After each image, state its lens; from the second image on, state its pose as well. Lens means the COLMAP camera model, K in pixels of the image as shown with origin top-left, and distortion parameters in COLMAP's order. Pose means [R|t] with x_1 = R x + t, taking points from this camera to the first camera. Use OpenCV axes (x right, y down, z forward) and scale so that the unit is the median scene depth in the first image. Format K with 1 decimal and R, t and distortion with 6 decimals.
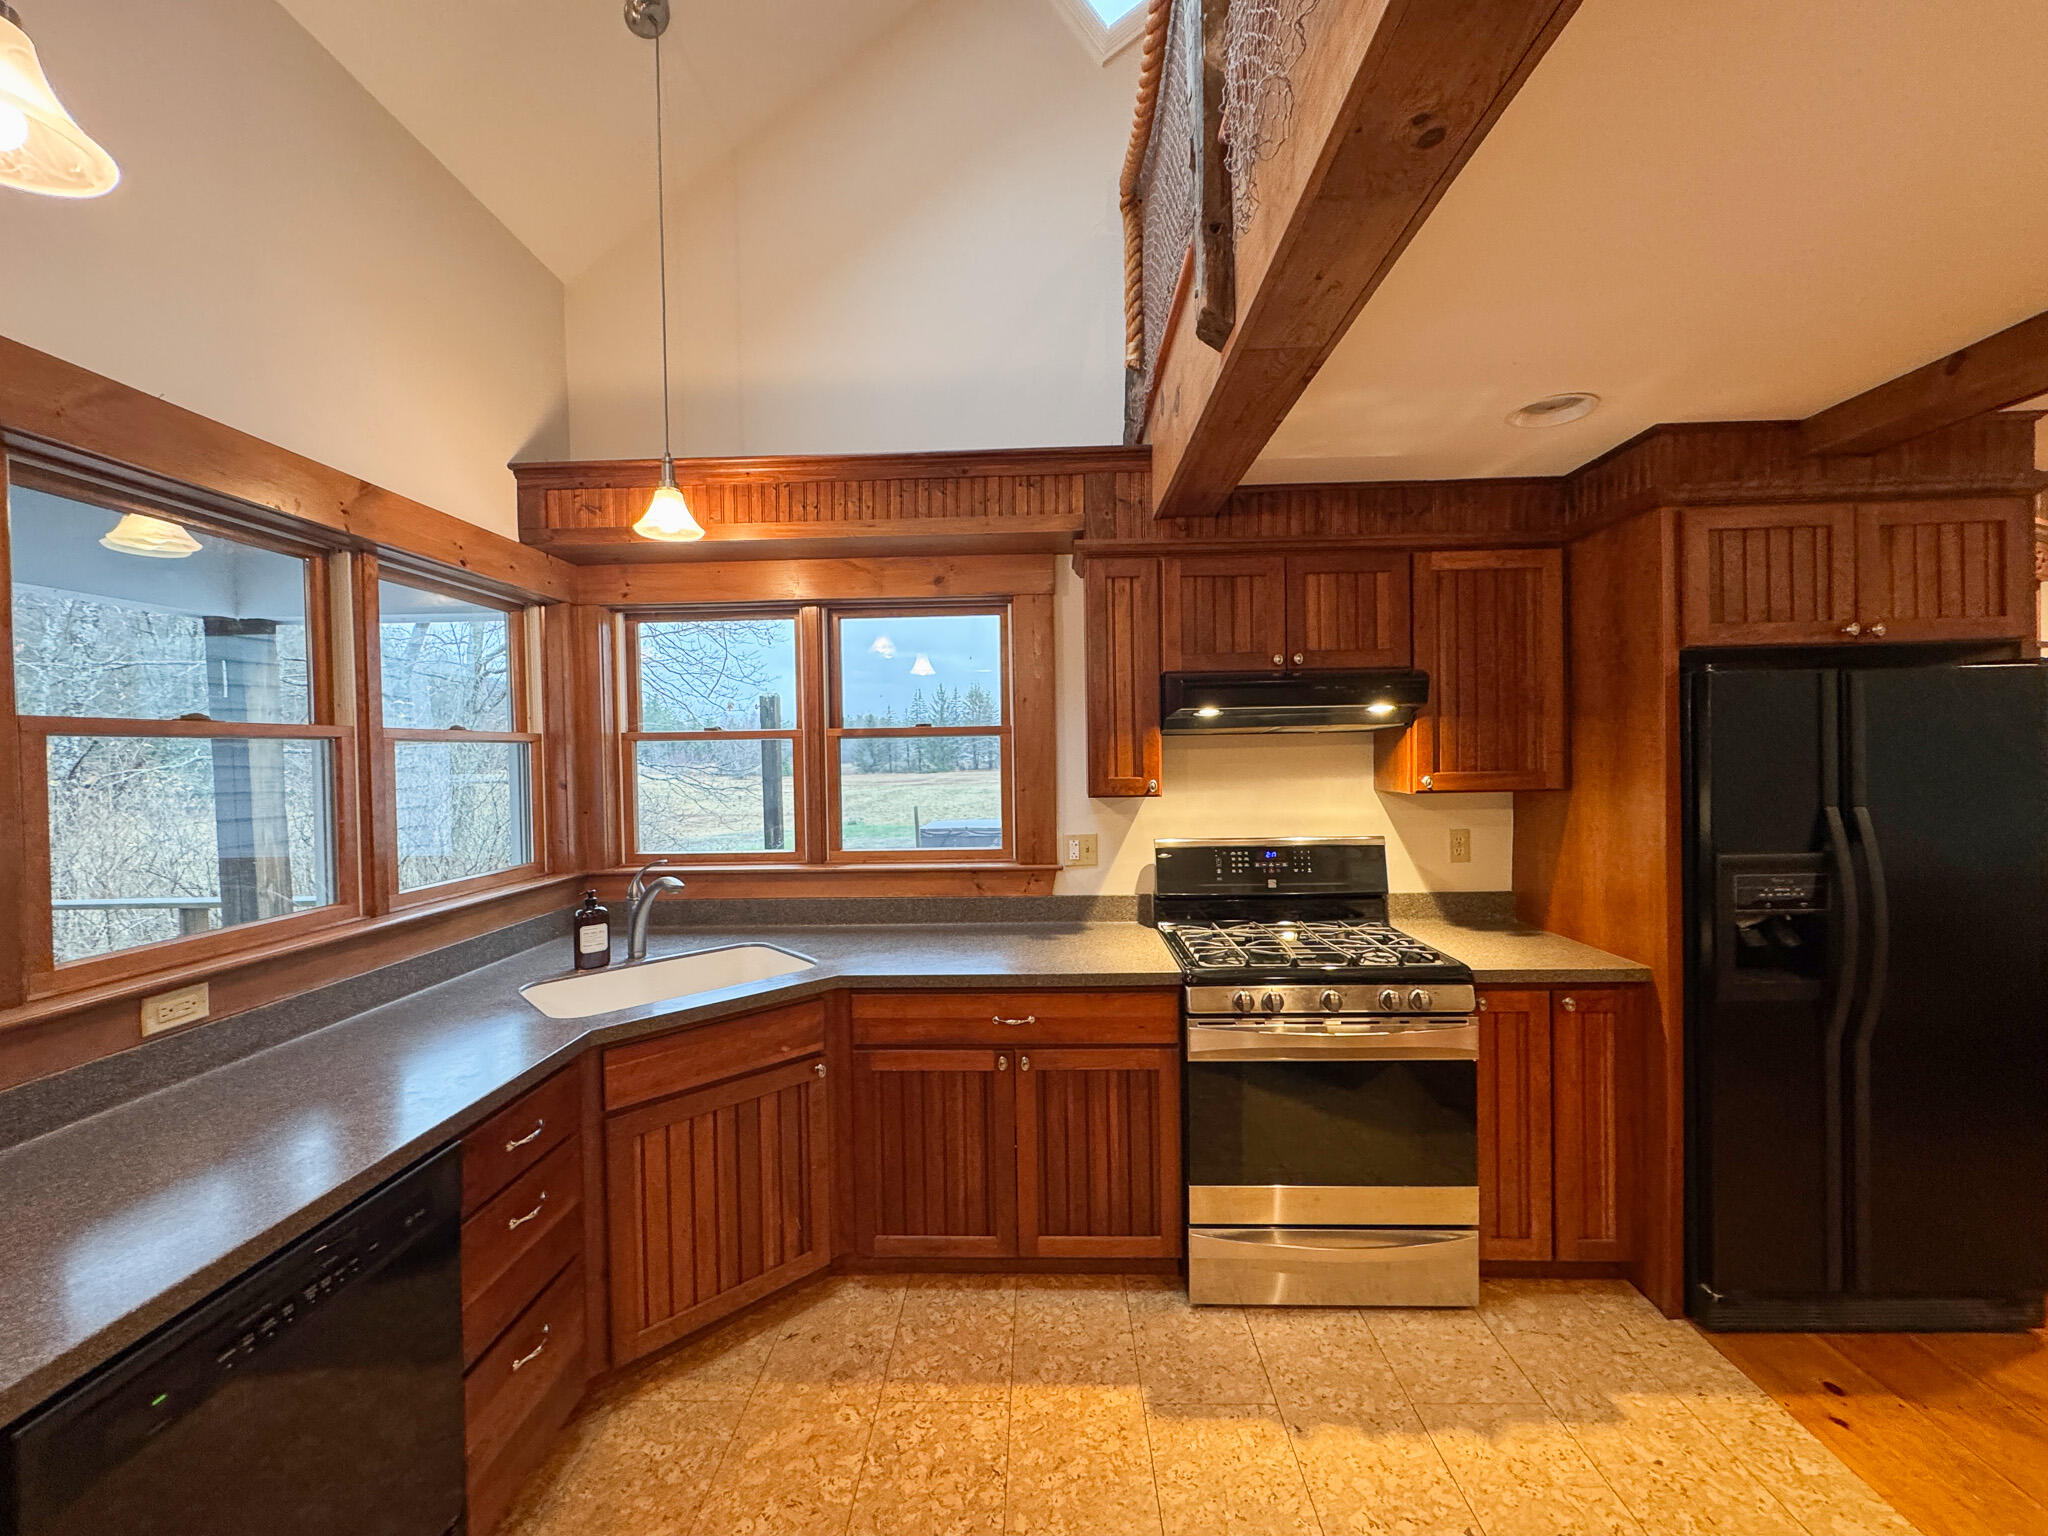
lens RADIAL K [[814.2, 0, 1024.0], [0, 814.2, 762.2], [0, 0, 1]] dist [-0.000821, -0.000024]
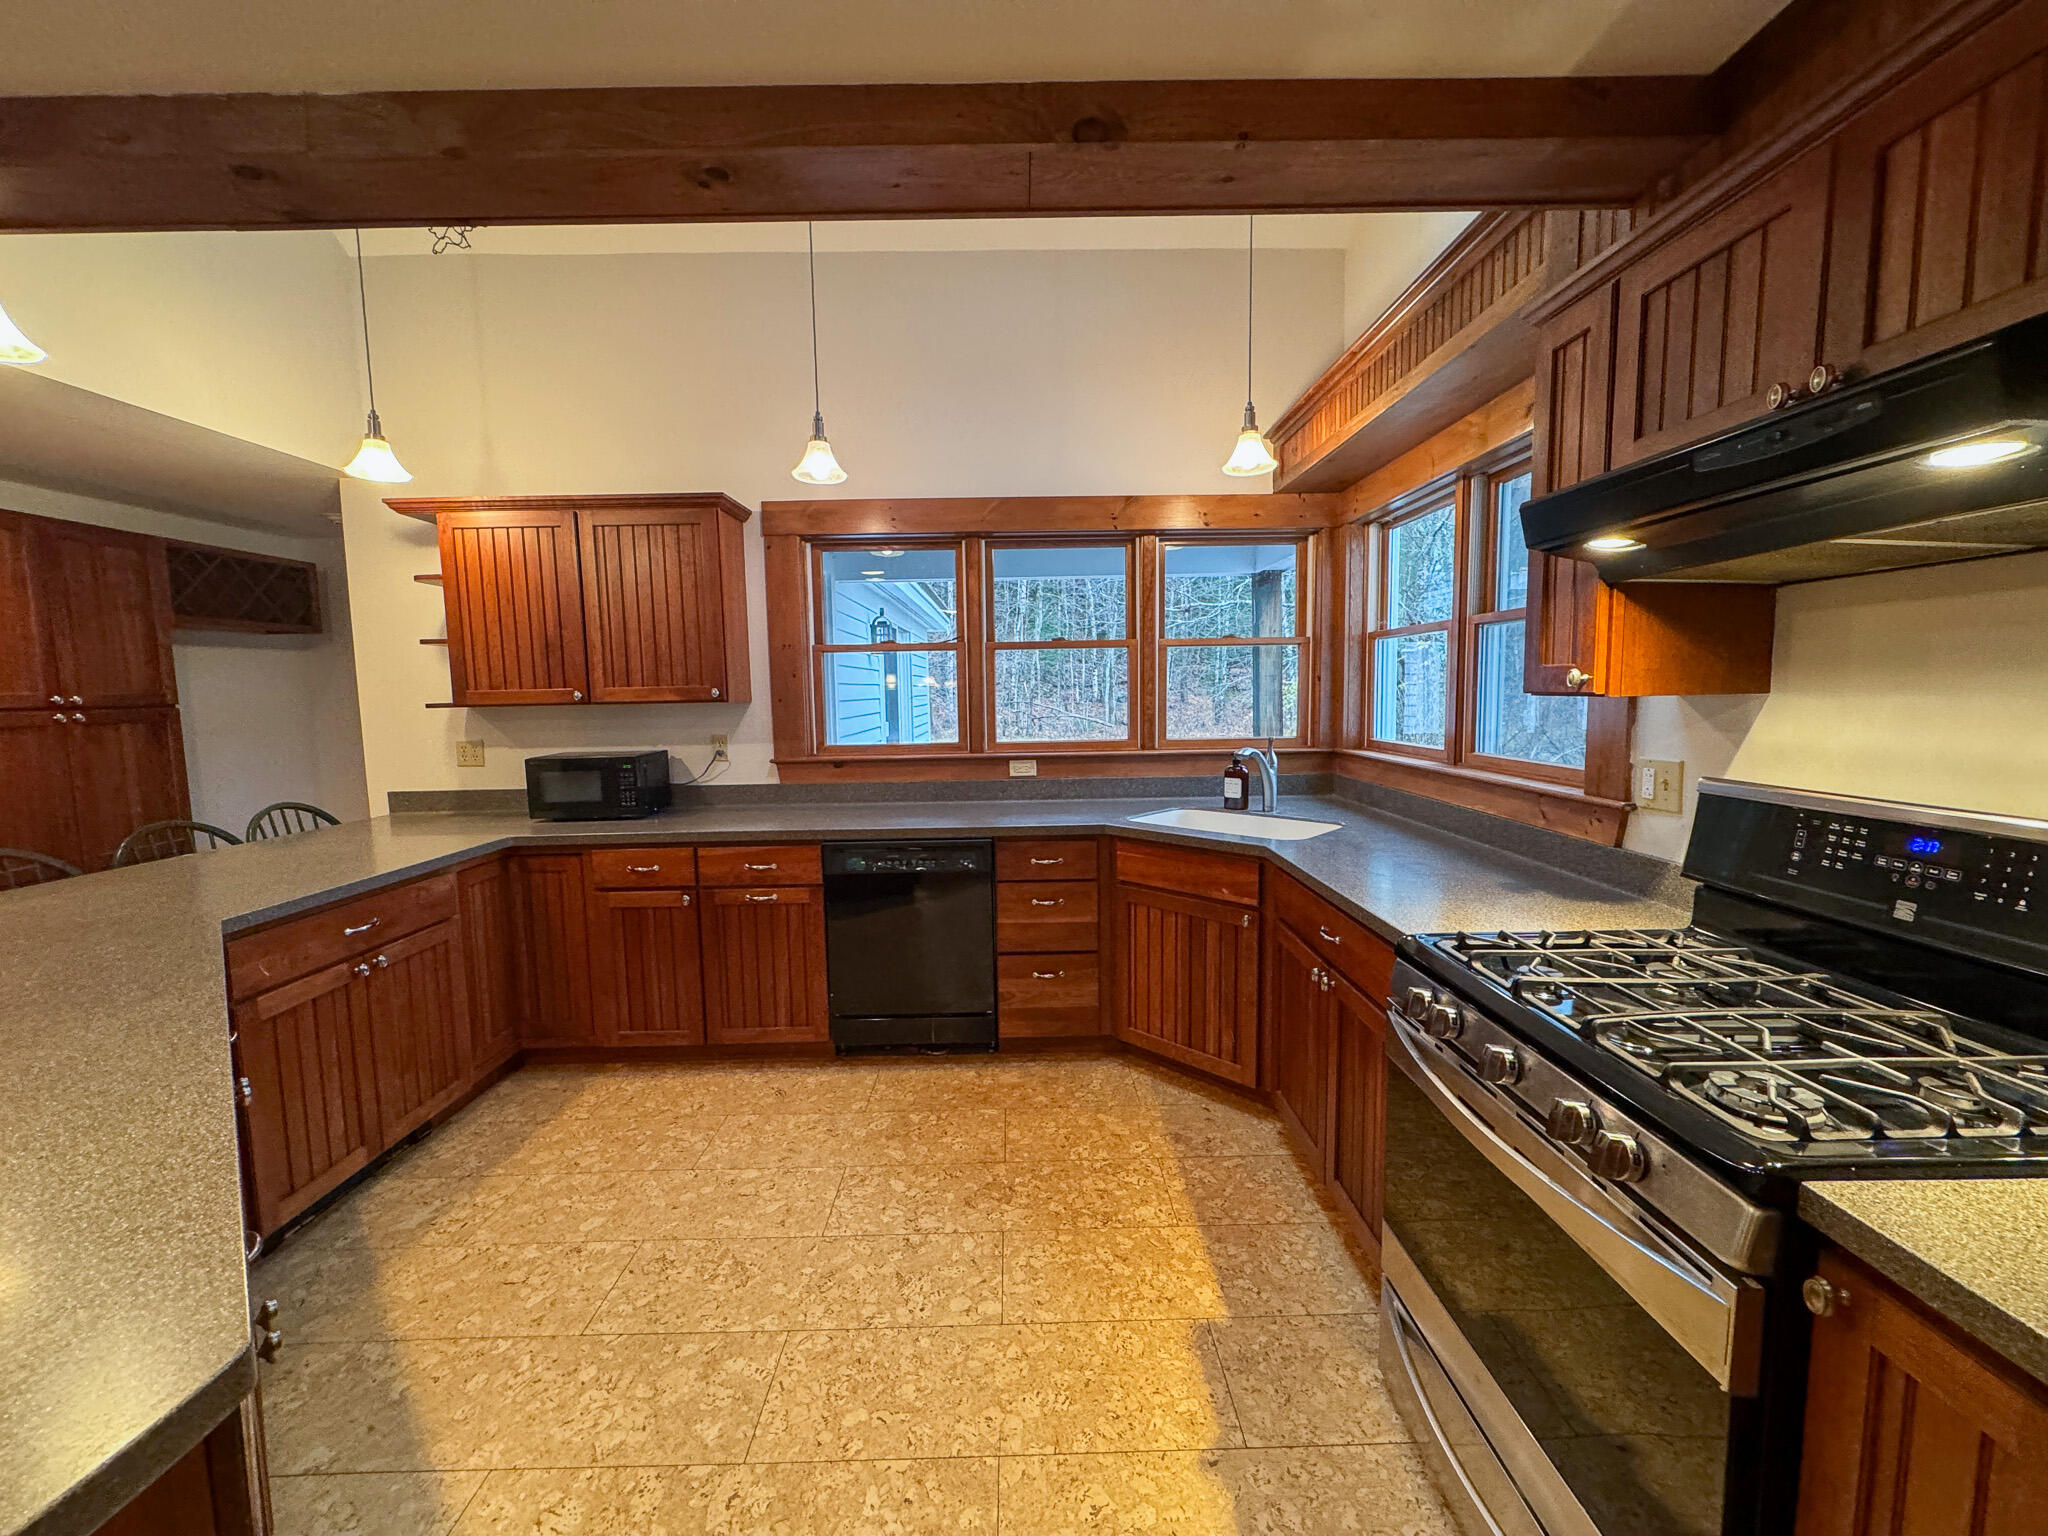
lens RADIAL K [[814.2, 0, 1024.0], [0, 814.2, 762.2], [0, 0, 1]] dist [-0.000821, -0.000024]
pose [[0.039839, 0.106080, -0.993559, 0.828292], [0.002840, 0.994333, 0.106277, 0.028525], [0.999202, -0.007056, 0.039312, 0.610892]]
